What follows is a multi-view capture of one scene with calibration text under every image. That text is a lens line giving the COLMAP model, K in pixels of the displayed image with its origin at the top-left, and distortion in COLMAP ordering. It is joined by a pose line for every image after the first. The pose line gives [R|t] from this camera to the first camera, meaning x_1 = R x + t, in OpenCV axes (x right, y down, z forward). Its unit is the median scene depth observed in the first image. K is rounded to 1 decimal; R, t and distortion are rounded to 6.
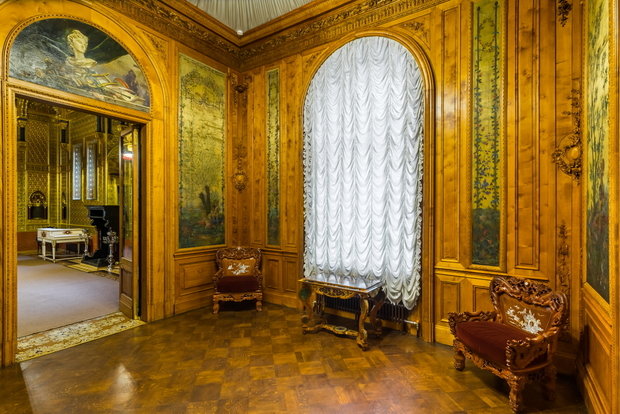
lens RADIAL K [[303.6, 0, 310.6], [0, 303.6, 211.1], [0, 0, 1]] dist [0.000397, 0.000006]
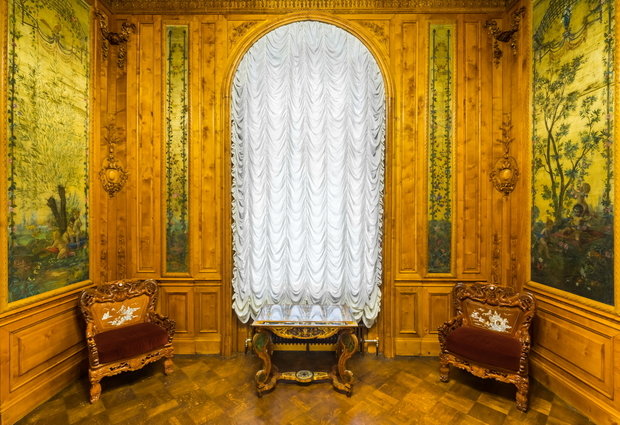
lens RADIAL K [[297.4, 0, 310.0], [0, 297.4, 212.5], [0, 0, 1]] dist [-0.004875, -0.000412]
pose [[0.831855, -0.008297, 0.554931, -0.320011], [0.008685, 0.999960, 0.001931, -0.034157], [-0.554925, 0.003213, 0.831894, 0.319469]]
